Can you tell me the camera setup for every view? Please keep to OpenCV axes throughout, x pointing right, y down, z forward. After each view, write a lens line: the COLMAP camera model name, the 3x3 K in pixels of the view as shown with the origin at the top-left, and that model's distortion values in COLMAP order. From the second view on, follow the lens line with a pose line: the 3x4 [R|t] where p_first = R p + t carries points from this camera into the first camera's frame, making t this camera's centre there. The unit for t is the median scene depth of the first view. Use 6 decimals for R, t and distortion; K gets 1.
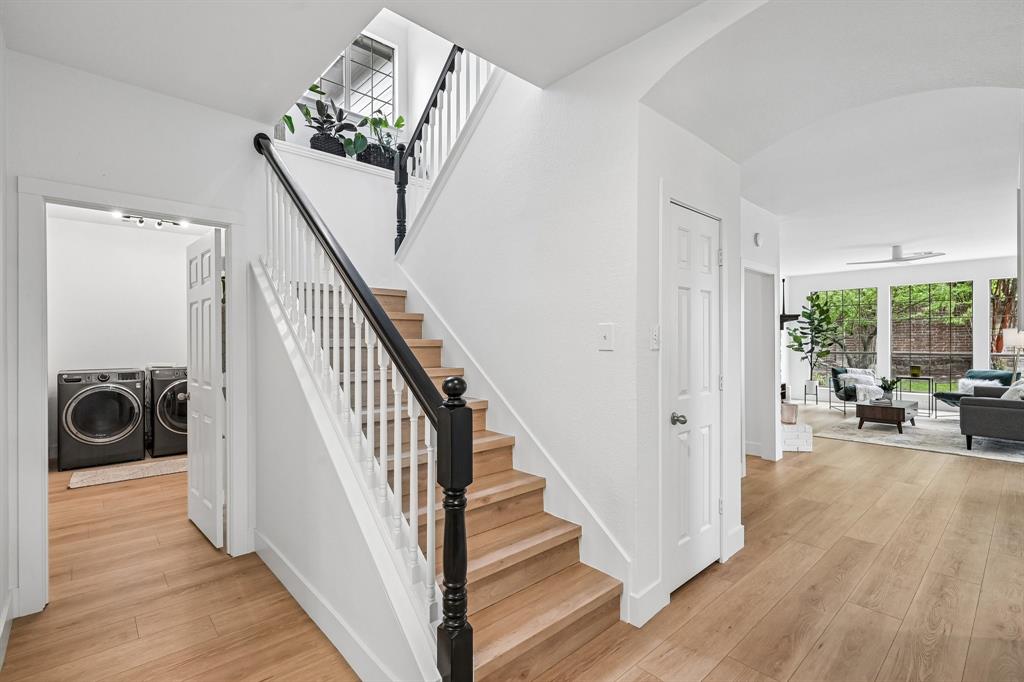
lens RADIAL K [[480.8, 0, 502.9], [0, 480.8, 341.2], [0, 0, 1]] dist [0.001696, 0.000583]
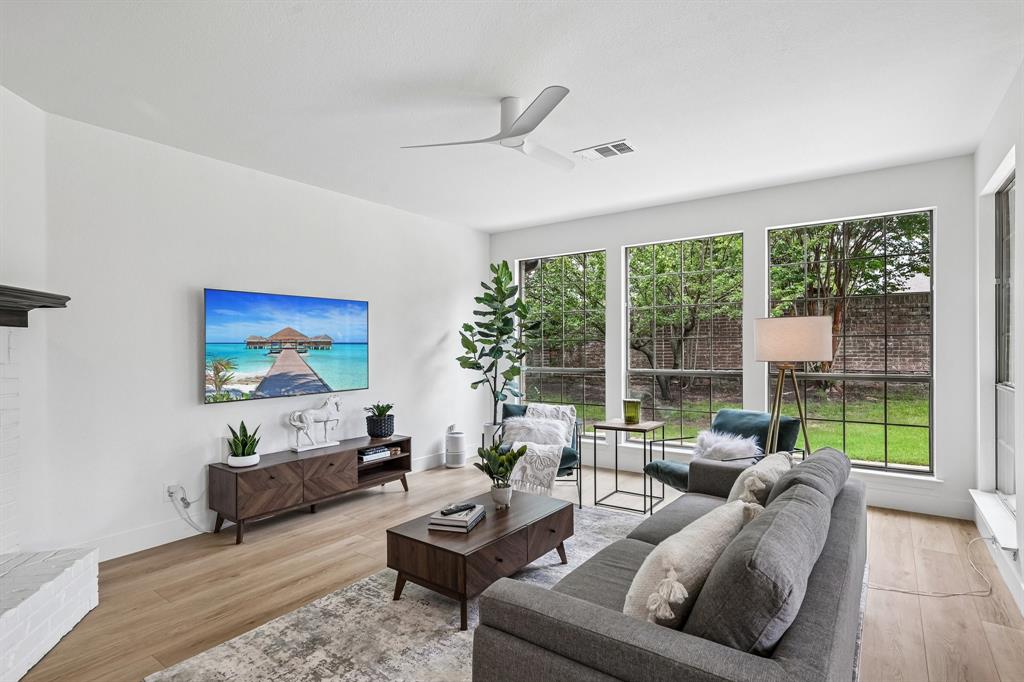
lens RADIAL K [[516.5, 0, 514.4], [0, 516.5, 345.9], [0, 0, 1]] dist [0.006940, -0.003080]
pose [[0.978604, -0.000977, 0.205752, 0.555980], [0.002070, 0.999985, -0.005100, -0.001020], [-0.205744, 0.005417, 0.978591, 0.454235]]
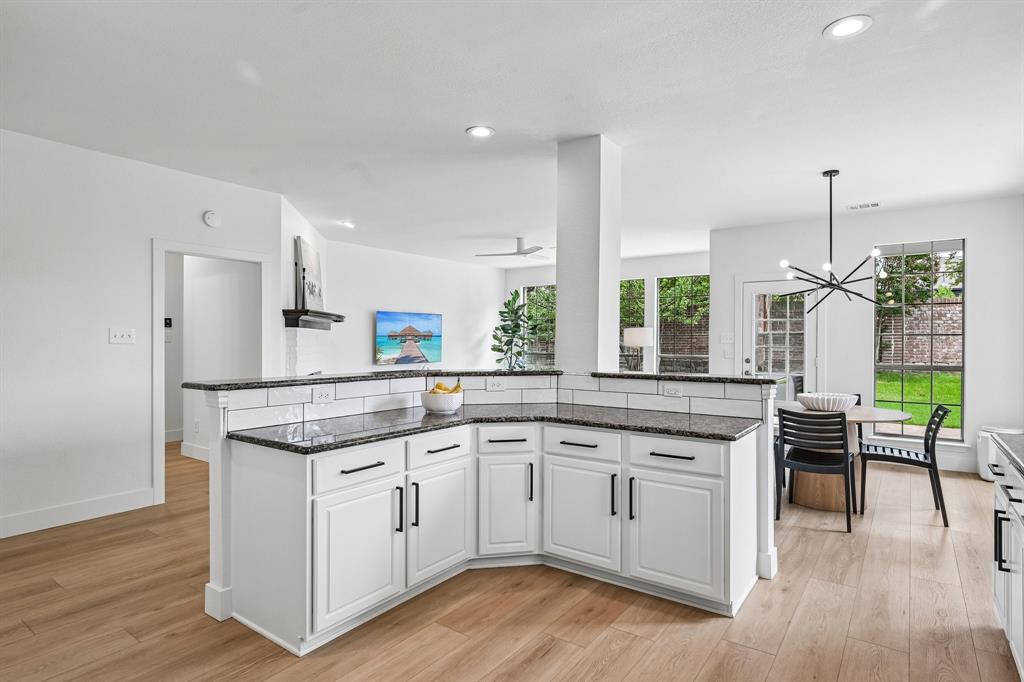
lens RADIAL K [[552.6, 0, 506.1], [0, 552.6, 343.2], [0, 0, 1]] dist [0.016421, -0.001542]
pose [[0.982152, 0.004600, 0.188031, 0.446784], [-0.005397, 0.999978, 0.003727, -0.000247], [-0.188010, -0.004675, 0.982156, -0.023879]]
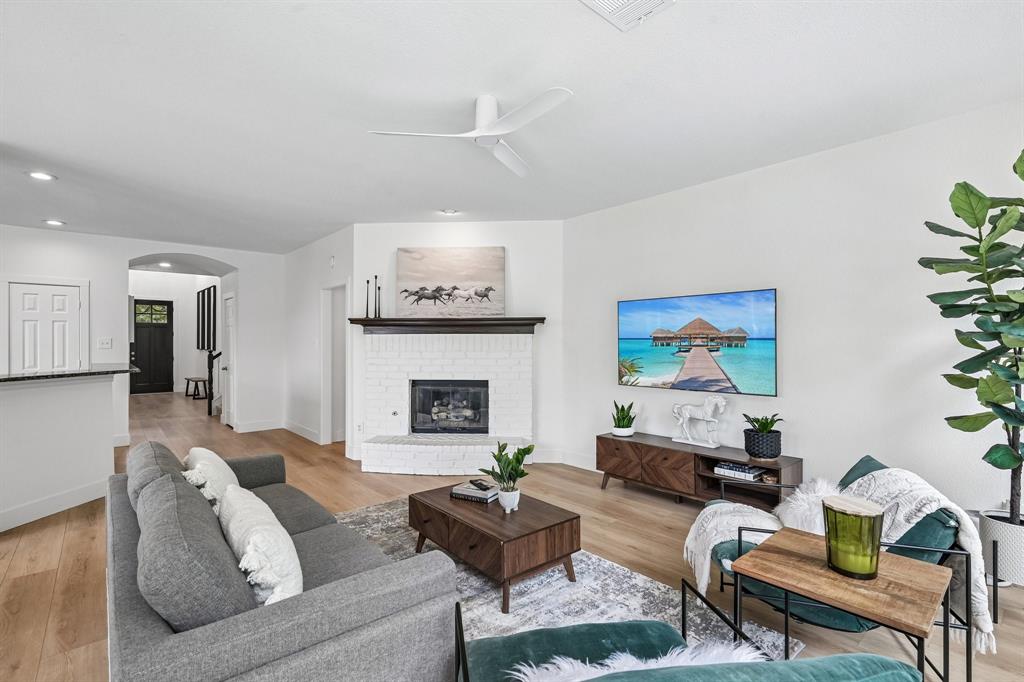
lens RADIAL K [[480.8, 0, 510.9], [0, 480.8, 339.6], [0, 0, 1]] dist [0.001696, 0.000583]
pose [[-0.027437, 0.001083, -0.999623, 0.902502], [-0.001374, 0.999998, 0.001121, -0.007244], [0.999623, 0.001404, -0.027436, 0.775373]]
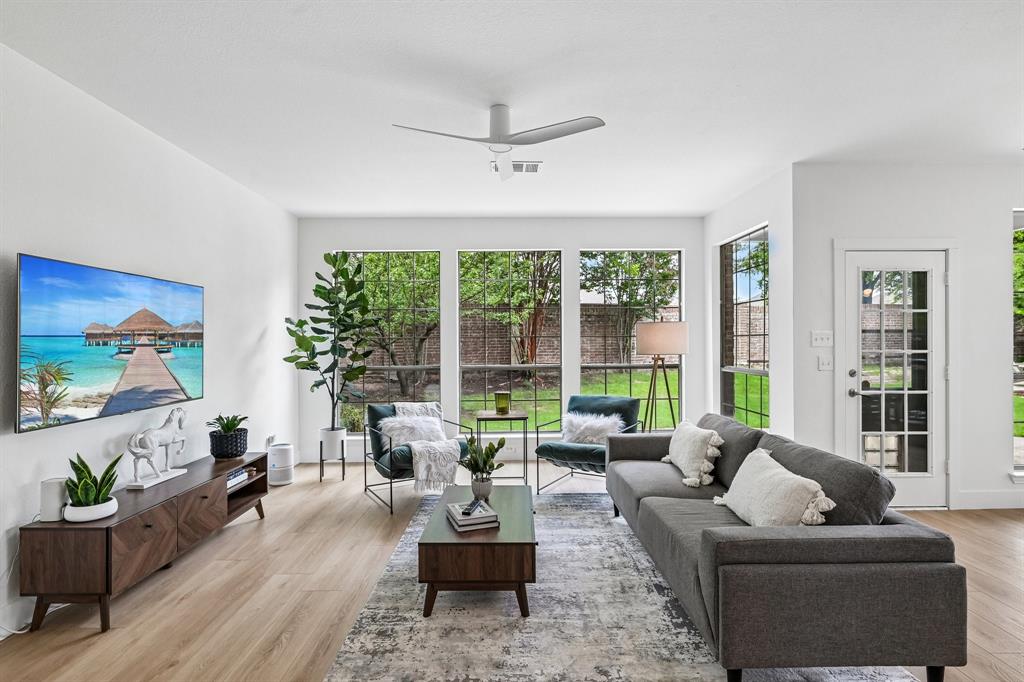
lens RADIAL K [[516.5, 0, 513.7], [0, 516.5, 339.4], [0, 0, 1]] dist [0.006940, -0.003080]
pose [[0.665080, 0.005547, 0.746751, 0.384385], [0.005660, 0.999906, -0.012469, -0.000762], [-0.746750, 0.012519, 0.664987, 0.535390]]
